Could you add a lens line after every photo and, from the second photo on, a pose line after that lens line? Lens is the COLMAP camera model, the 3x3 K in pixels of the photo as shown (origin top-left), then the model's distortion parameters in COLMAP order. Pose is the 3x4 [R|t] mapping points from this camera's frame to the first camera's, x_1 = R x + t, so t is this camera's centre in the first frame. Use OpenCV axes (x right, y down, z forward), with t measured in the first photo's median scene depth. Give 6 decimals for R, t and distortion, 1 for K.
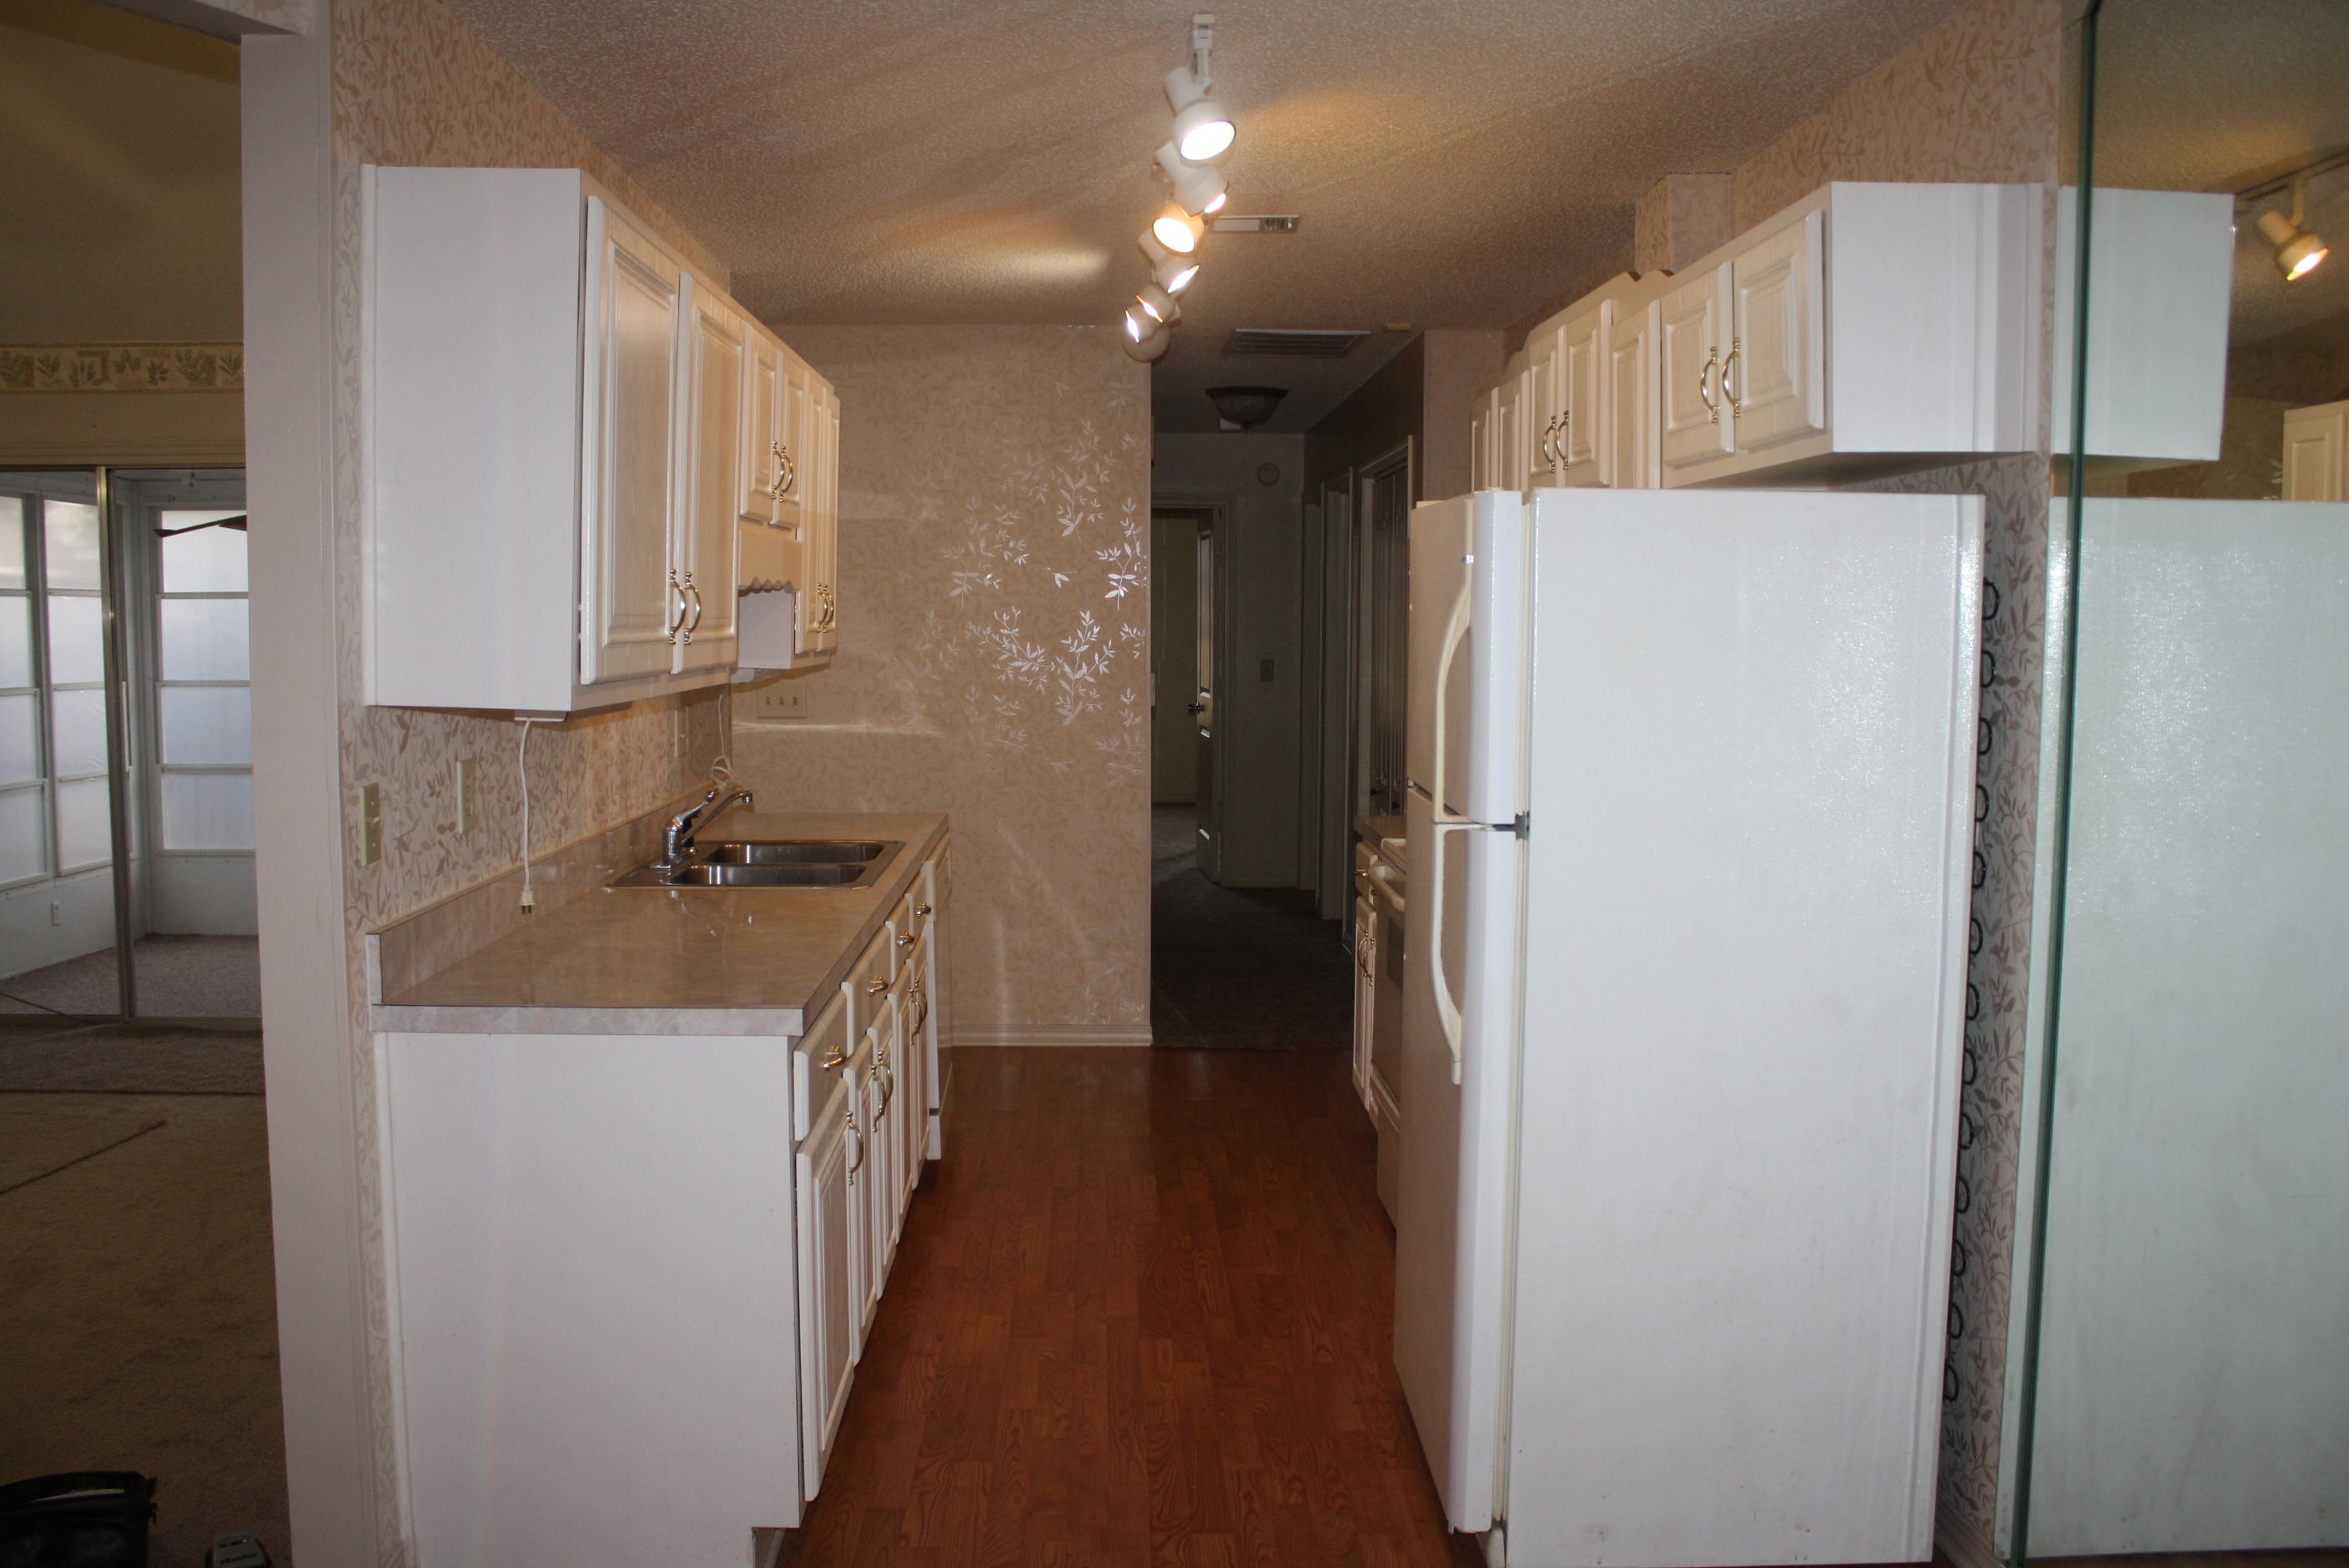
lens RADIAL K [[1950.5, 0, 1123.1], [0, 1950.5, 794.5], [0, 0, 1]] dist [-0.154063, 0.126783]
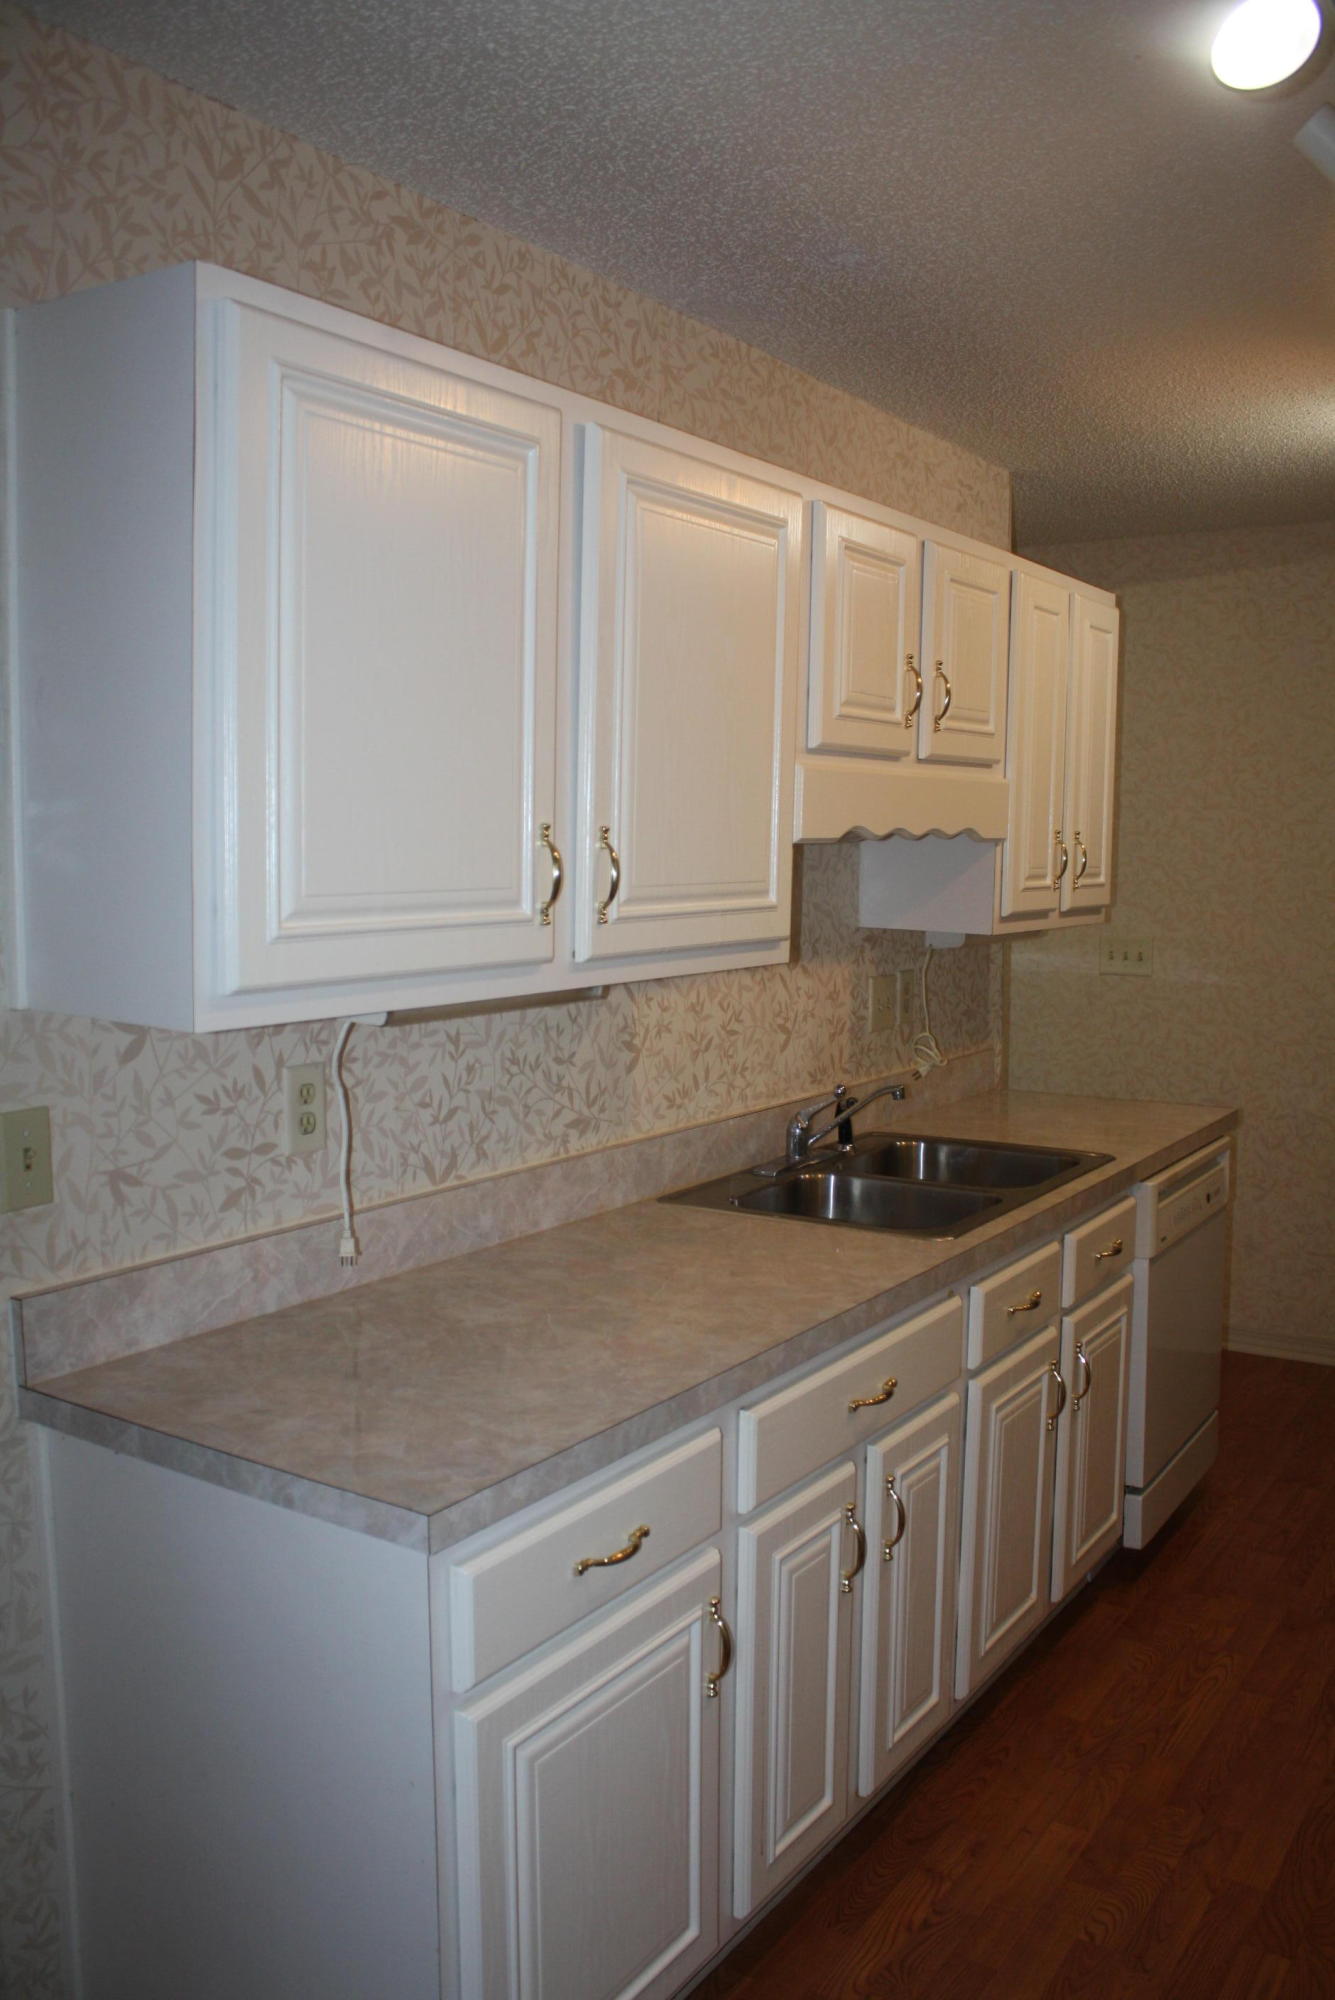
lens RADIAL K [[1660.8, 0, 667.5], [0, 1660.8, 1000.0], [0, 0, 1]] dist [-0.154063, 0.126783]
pose [[0.821974, 0.048878, -0.567424, 0.158832], [-0.046149, 0.998750, 0.019180, -0.059261], [0.567652, 0.010421, 0.823202, 0.465355]]
